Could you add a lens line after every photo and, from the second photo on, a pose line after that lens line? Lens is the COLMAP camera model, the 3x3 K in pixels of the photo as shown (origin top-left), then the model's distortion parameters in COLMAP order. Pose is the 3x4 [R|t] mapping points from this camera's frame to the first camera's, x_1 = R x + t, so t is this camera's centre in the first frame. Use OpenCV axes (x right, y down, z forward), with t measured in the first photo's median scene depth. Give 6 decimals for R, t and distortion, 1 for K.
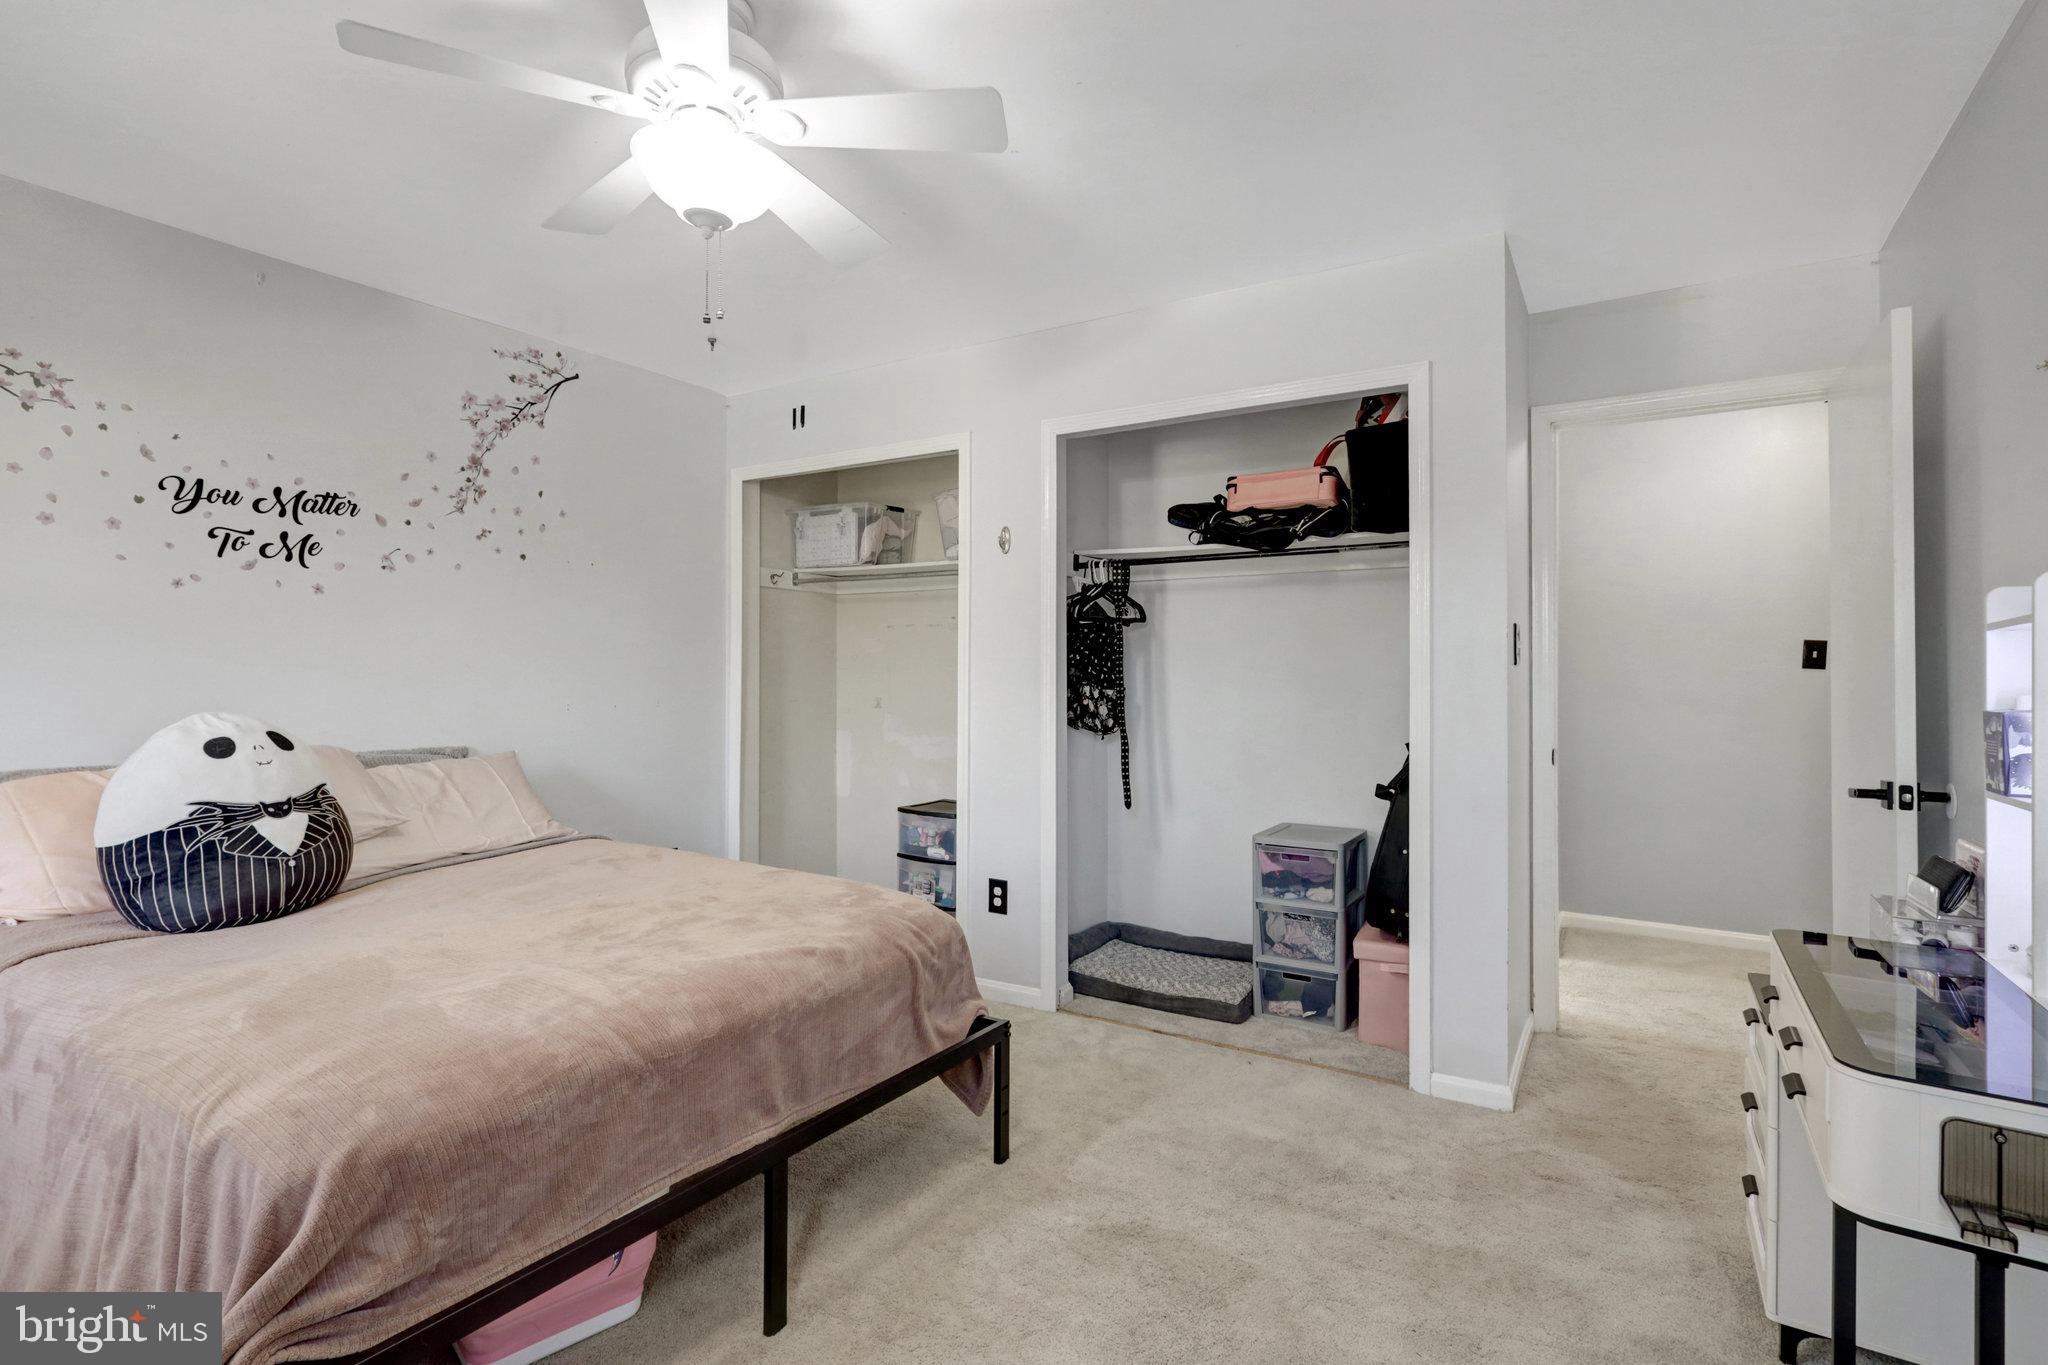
lens RADIAL K [[955.2, 0, 1021.9], [0, 955.2, 676.2], [0, 0, 1]] dist [0.003820, 0.000752]
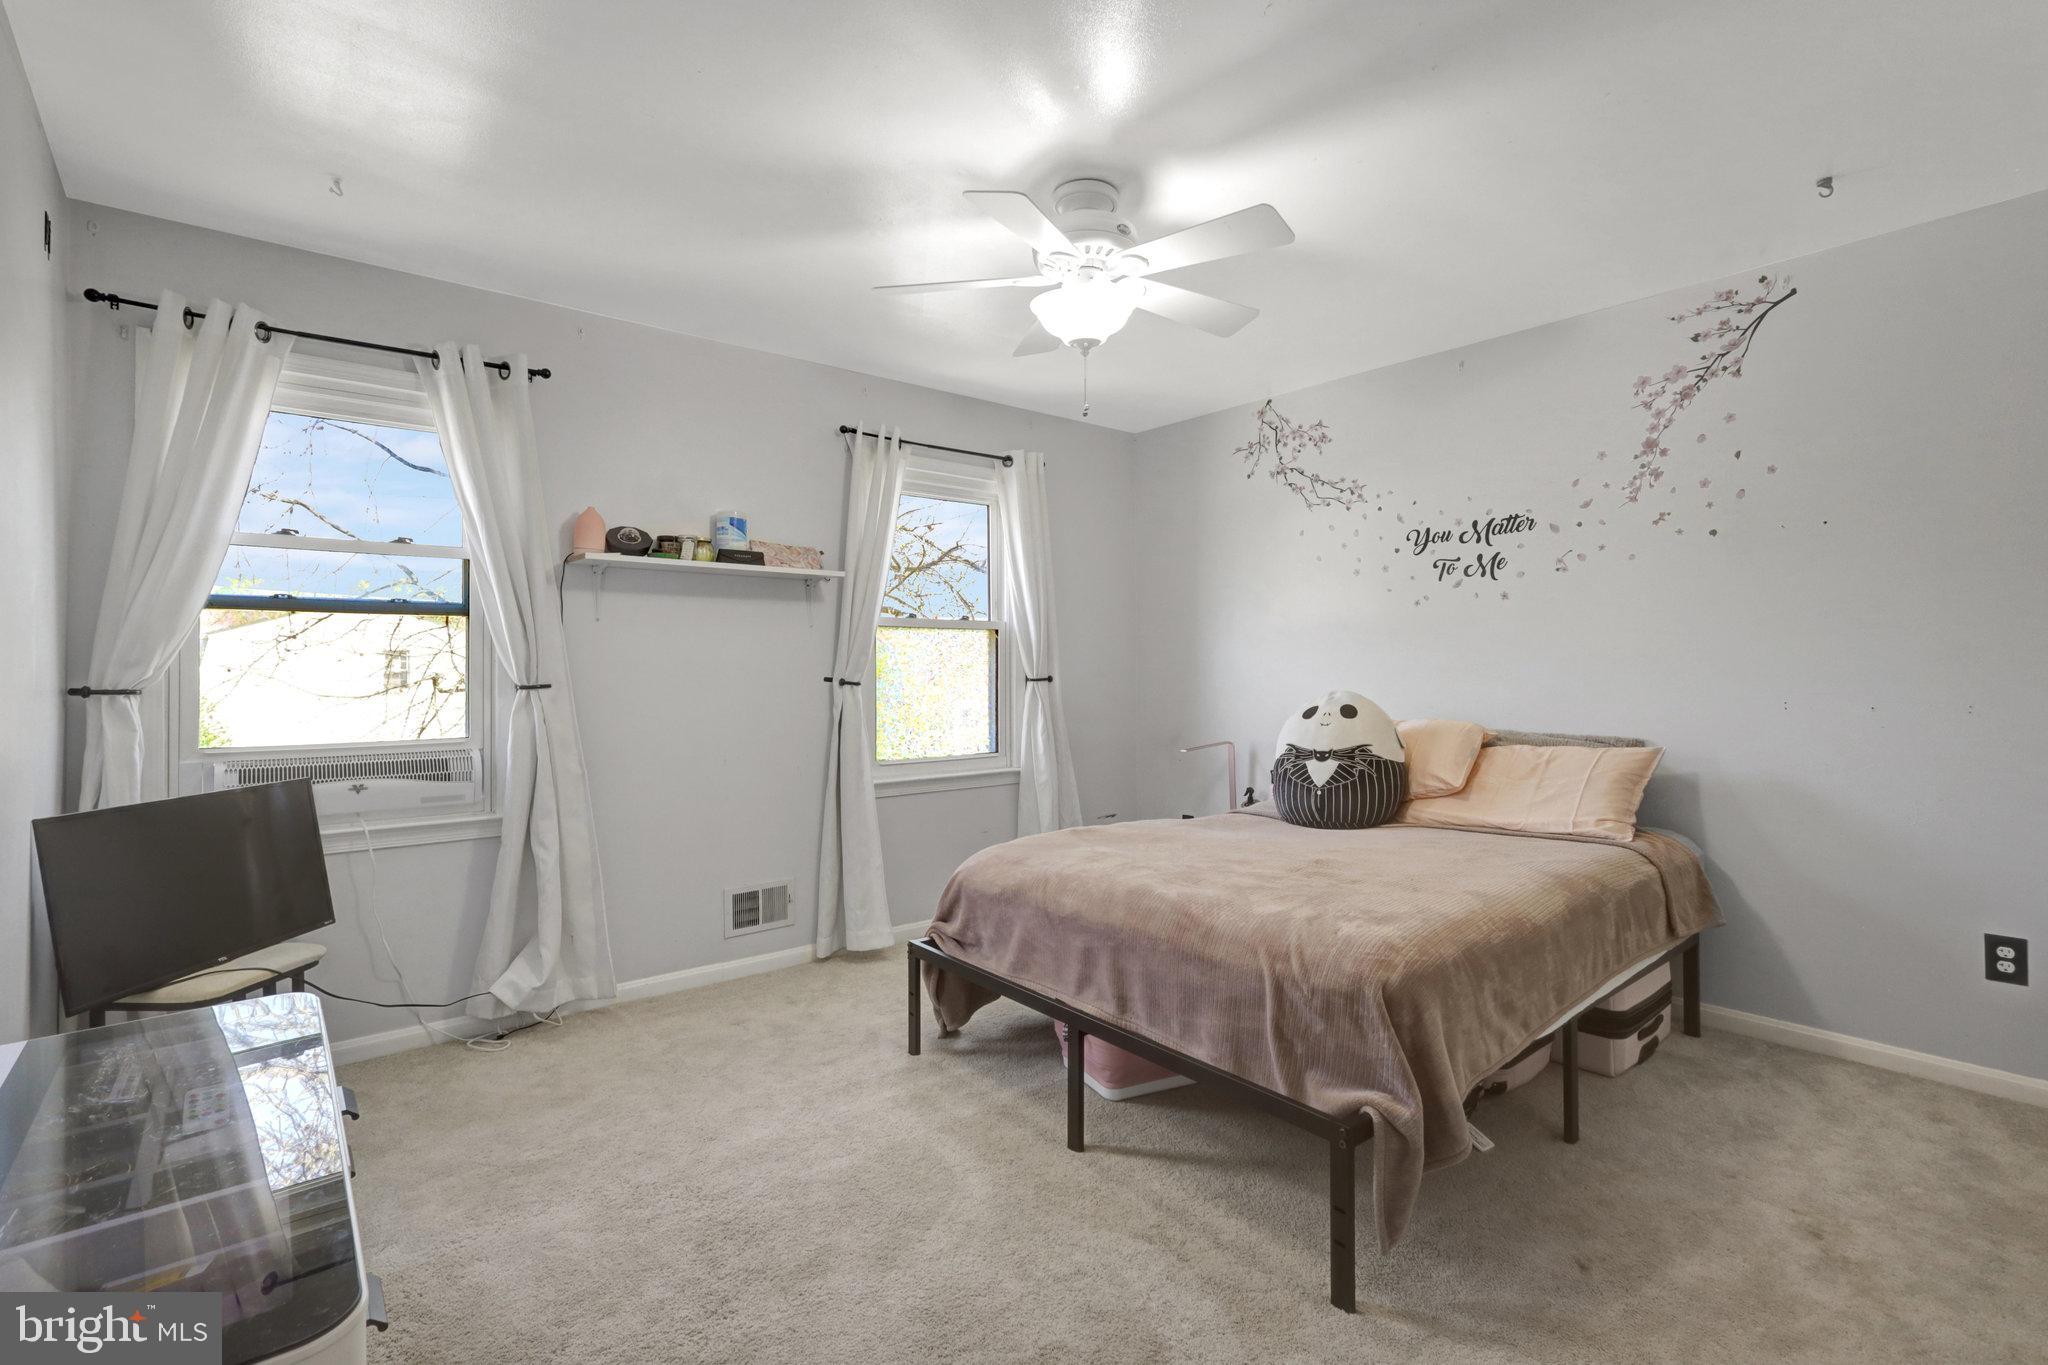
lens RADIAL K [[955.2, 0, 1022.3], [0, 955.2, 674.5], [0, 0, 1]] dist [0.003820, 0.000752]
pose [[-0.299377, 0.006067, -0.954116, 0.636629], [-0.002049, 0.999973, 0.007001, 0.001931], [0.954133, 0.004051, -0.299357, 0.809023]]
